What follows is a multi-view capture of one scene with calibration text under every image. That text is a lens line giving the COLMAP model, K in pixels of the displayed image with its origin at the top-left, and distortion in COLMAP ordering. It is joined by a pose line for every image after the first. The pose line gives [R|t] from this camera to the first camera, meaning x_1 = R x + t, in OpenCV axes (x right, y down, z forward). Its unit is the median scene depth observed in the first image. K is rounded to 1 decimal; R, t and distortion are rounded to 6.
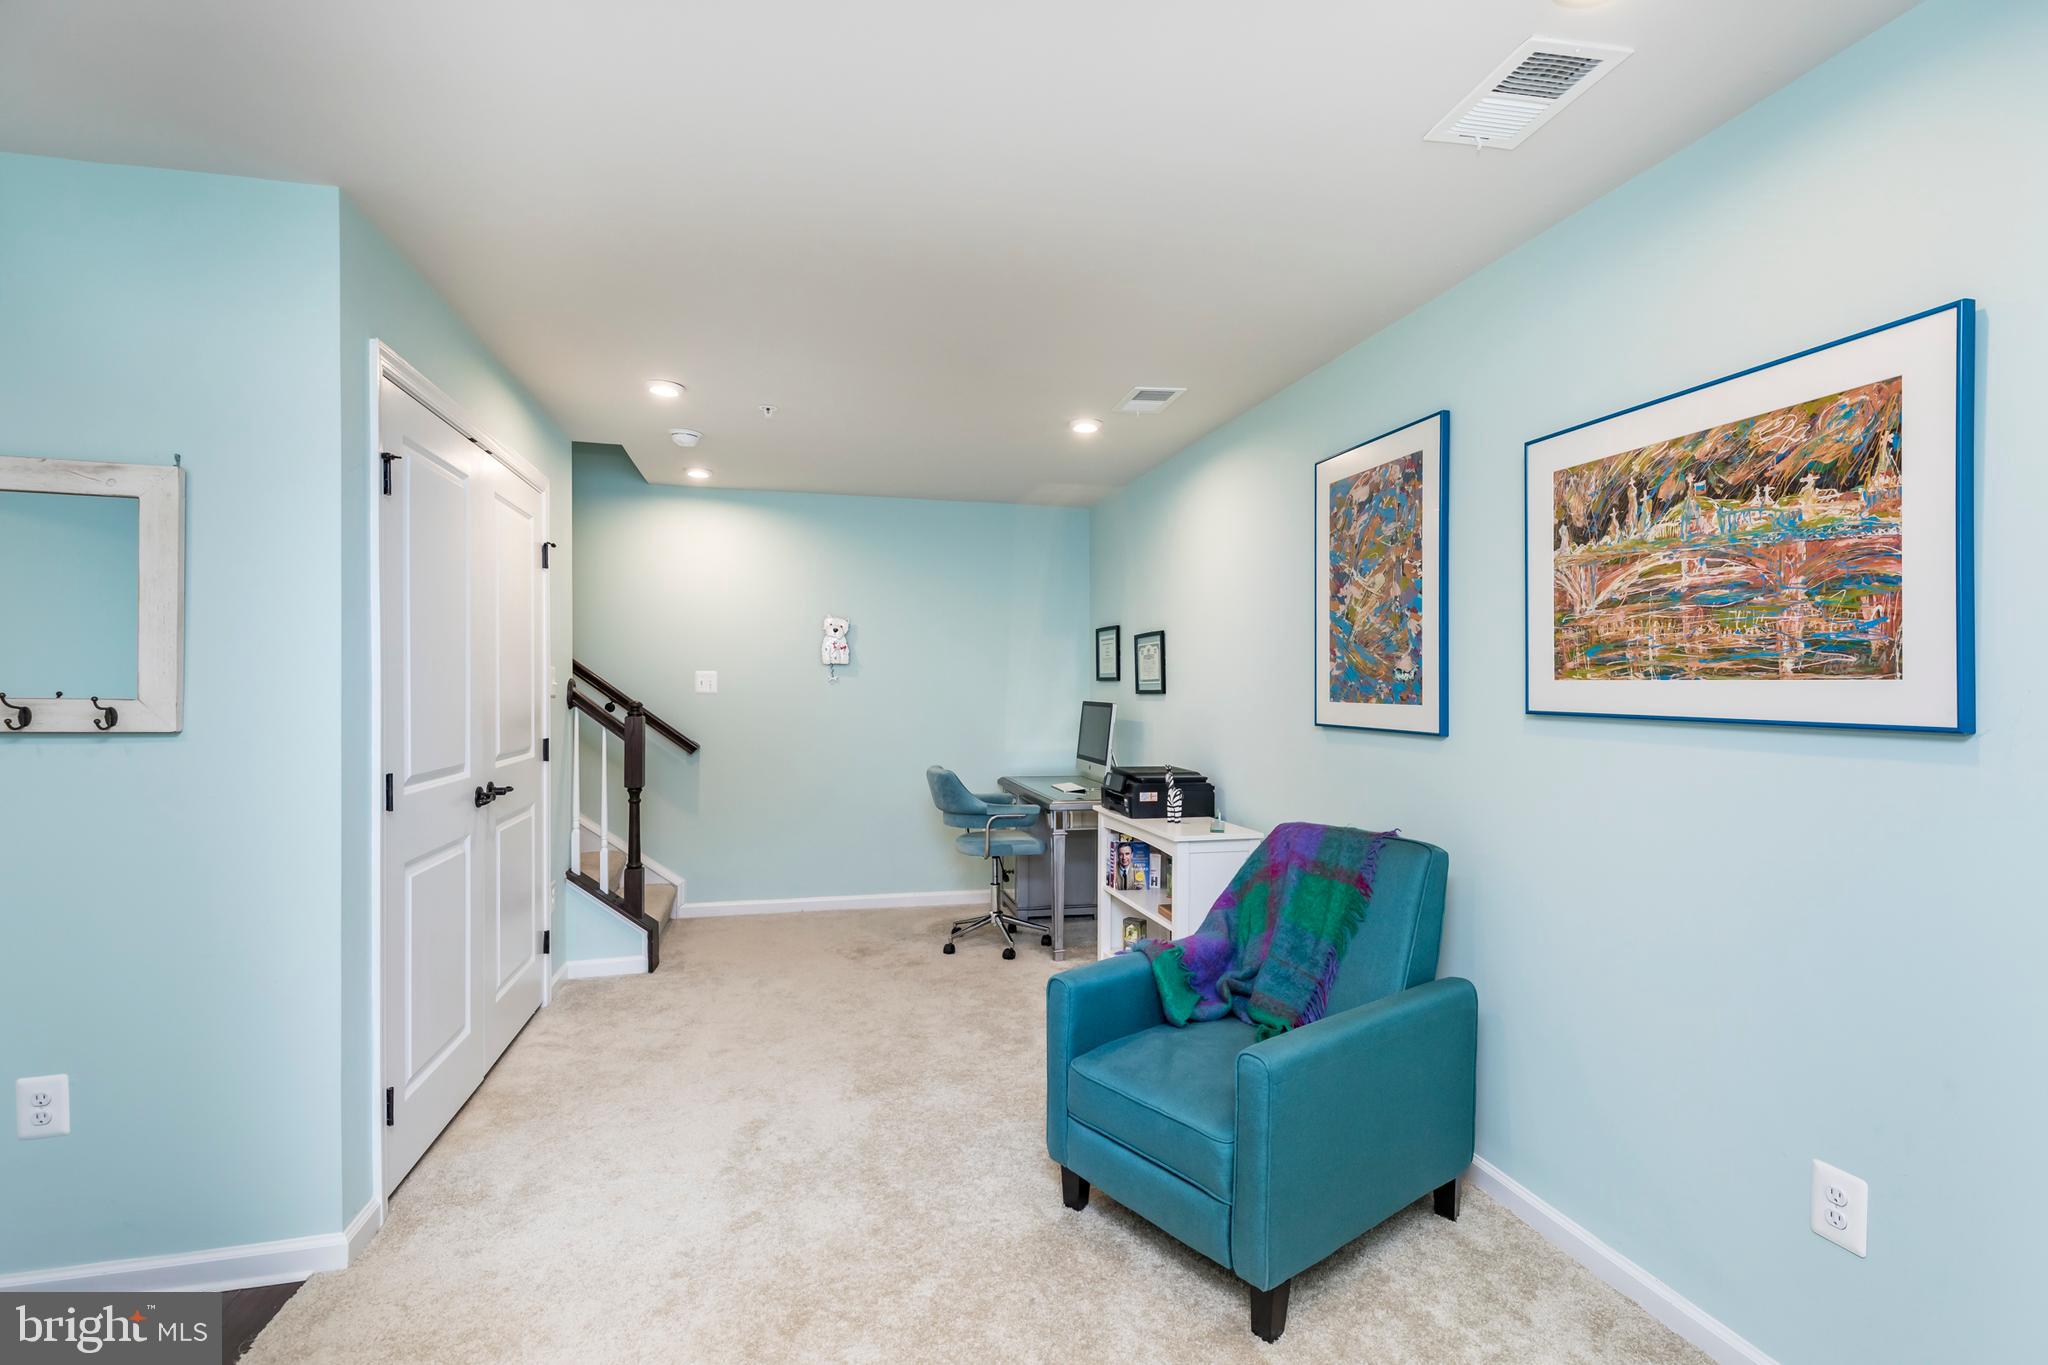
lens RADIAL K [[948.1, 0, 1036.2], [0, 948.1, 684.6], [0, 0, 1]] dist [0.001100, -0.000111]
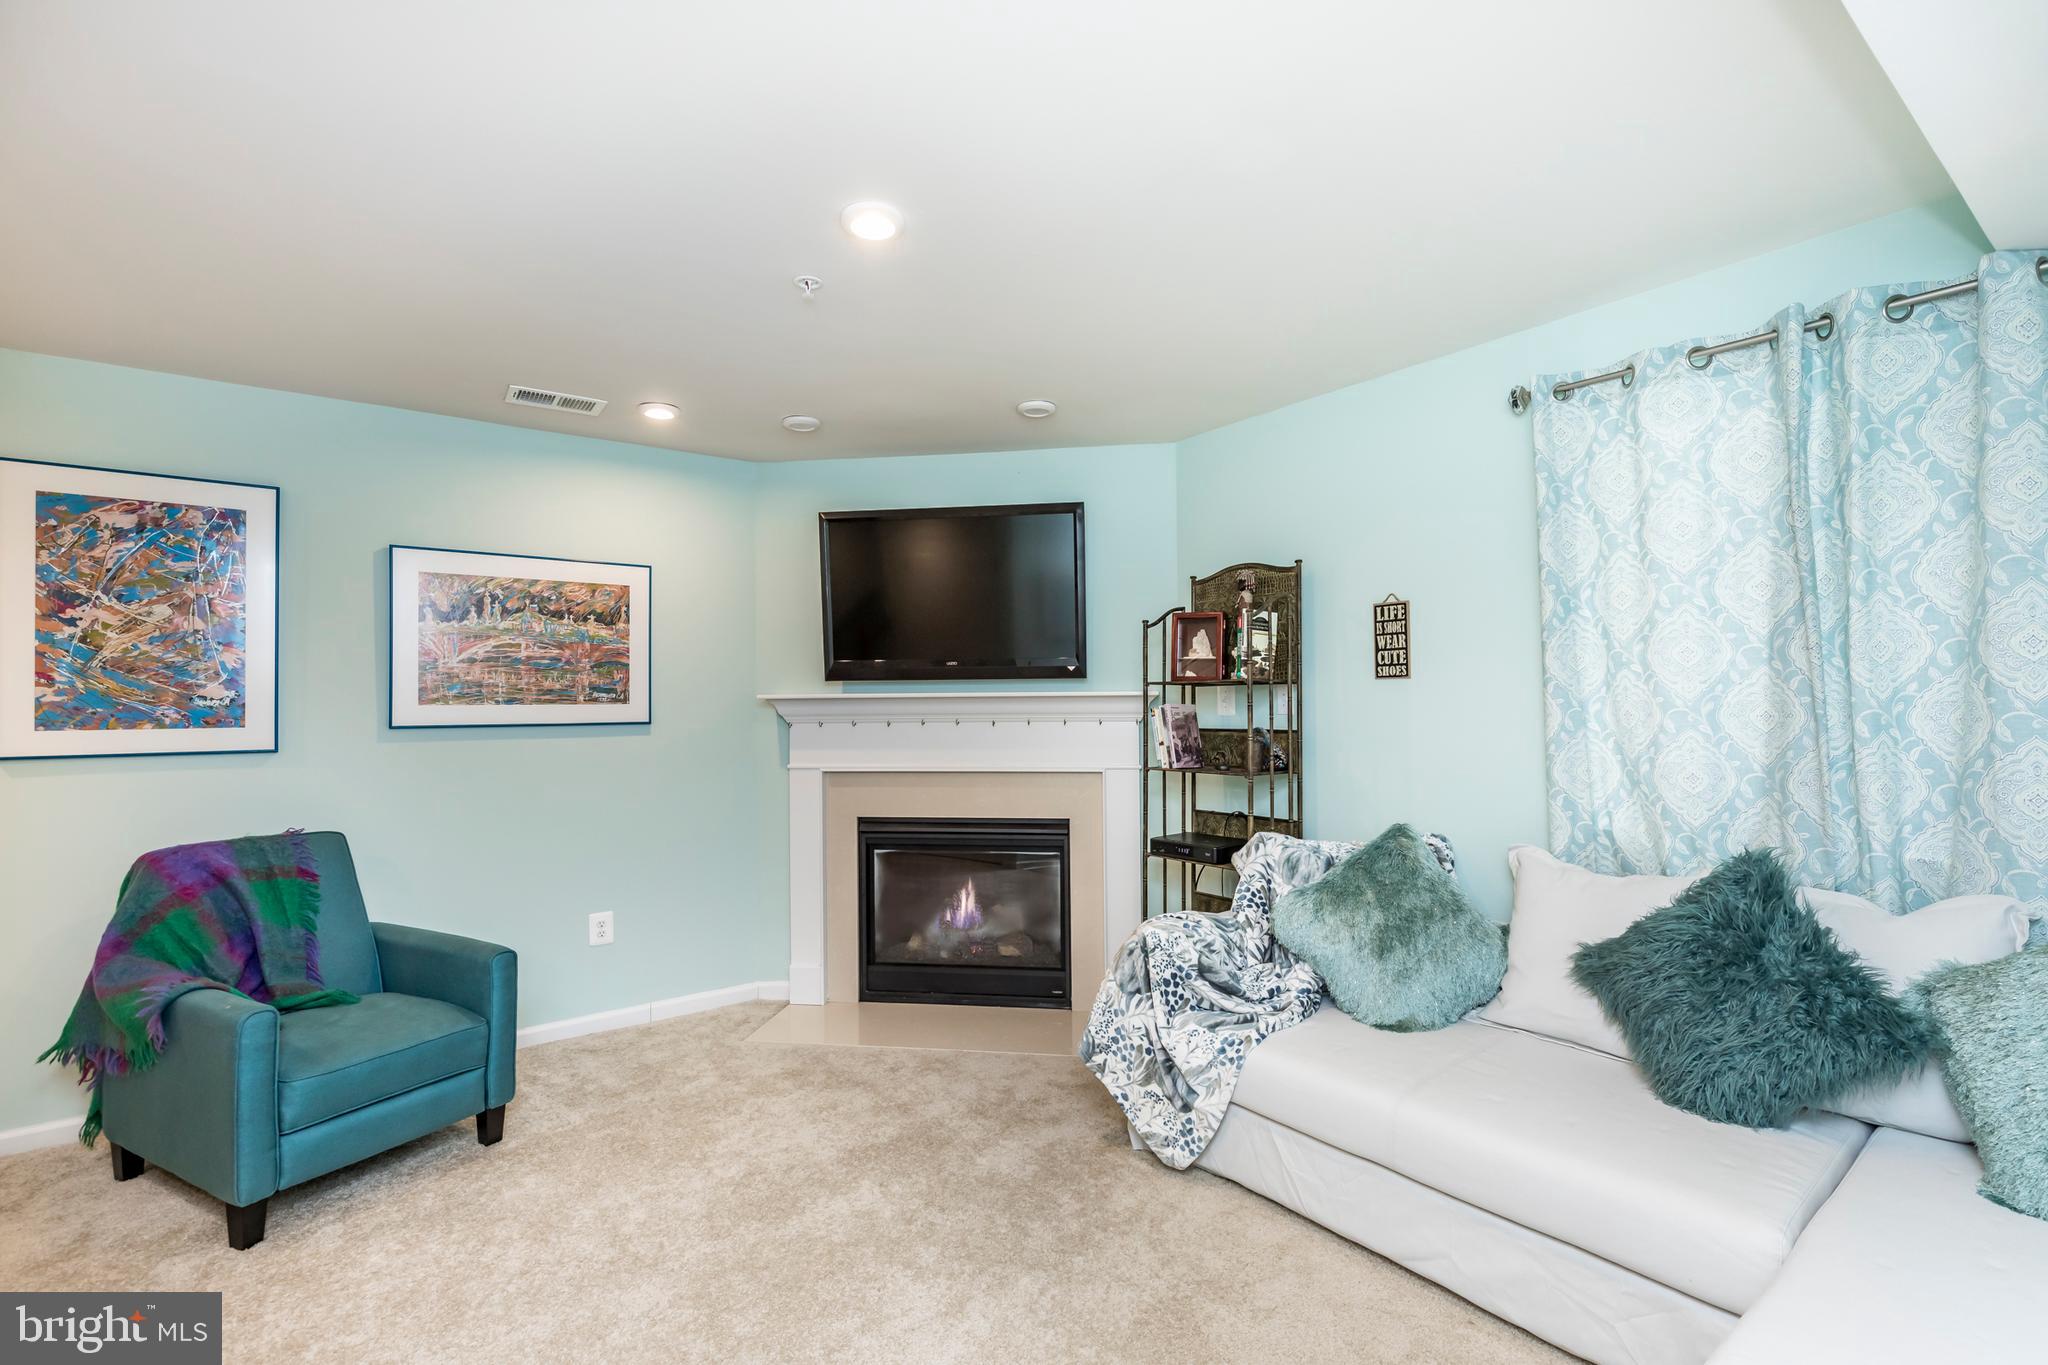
lens RADIAL K [[931.5, 0, 1028.0], [0, 931.5, 691.4], [0, 0, 1]] dist [0.000840, 0.000472]
pose [[-0.385942, 0.011424, 0.922452, -0.935588], [0.007738, 0.999928, -0.009146, -0.004420], [-0.922491, 0.003608, -0.386002, 0.501870]]
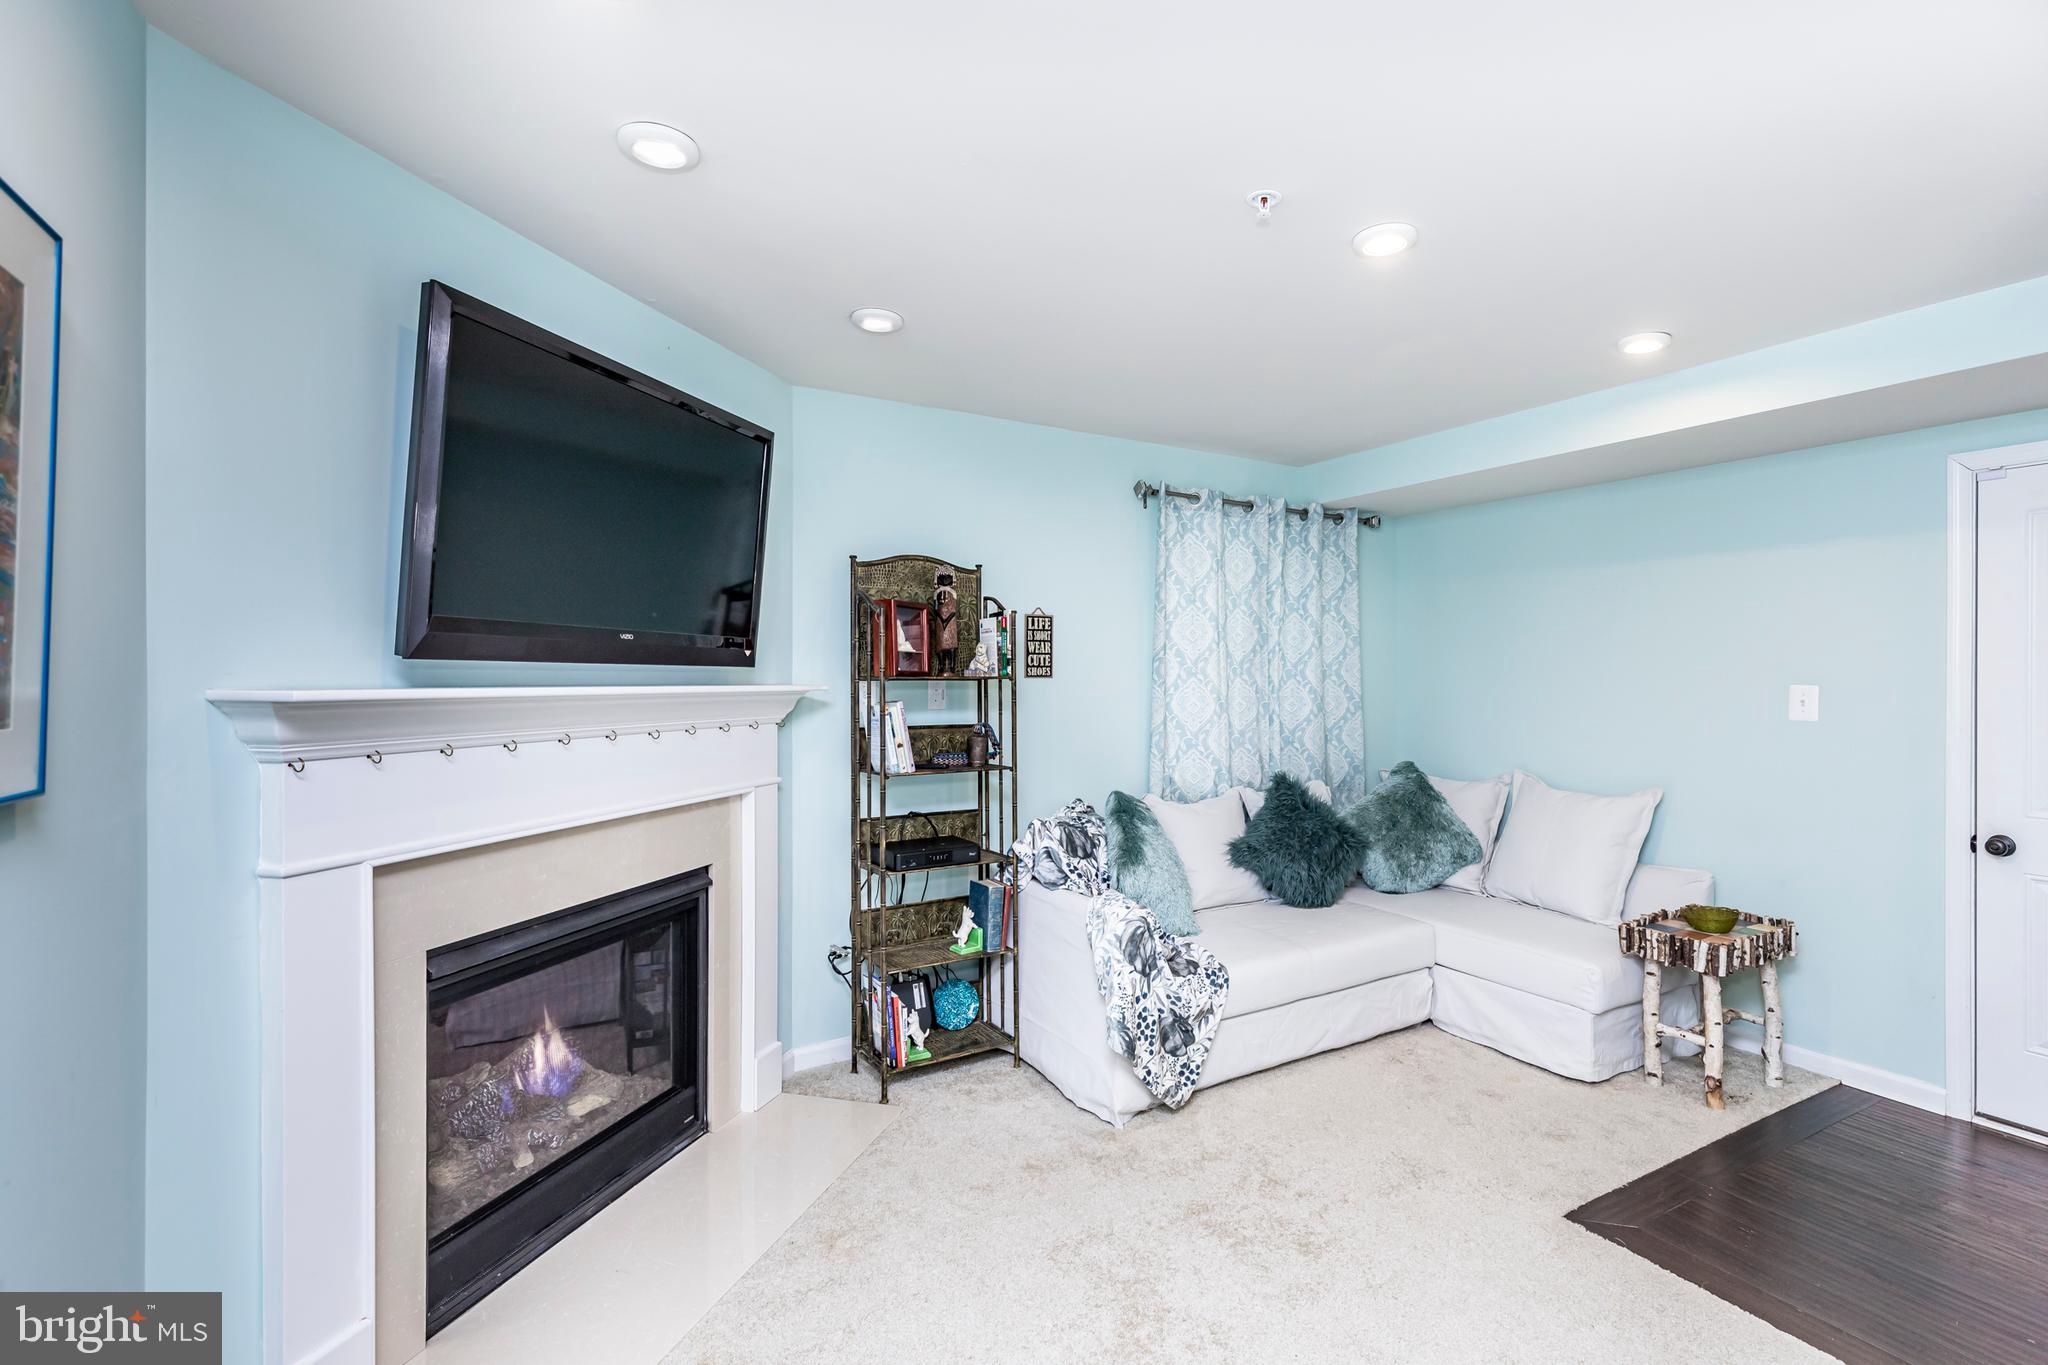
lens RADIAL K [[945.4, 0, 1097.5], [0, 945.4, 674.1], [0, 0, 1]] dist [-0.001359, -0.000285]
pose [[-0.949881, -0.008223, -0.312502, 0.196791], [-0.006735, 0.999960, -0.005842, -0.023299], [0.312538, -0.003444, -0.949899, 0.966939]]
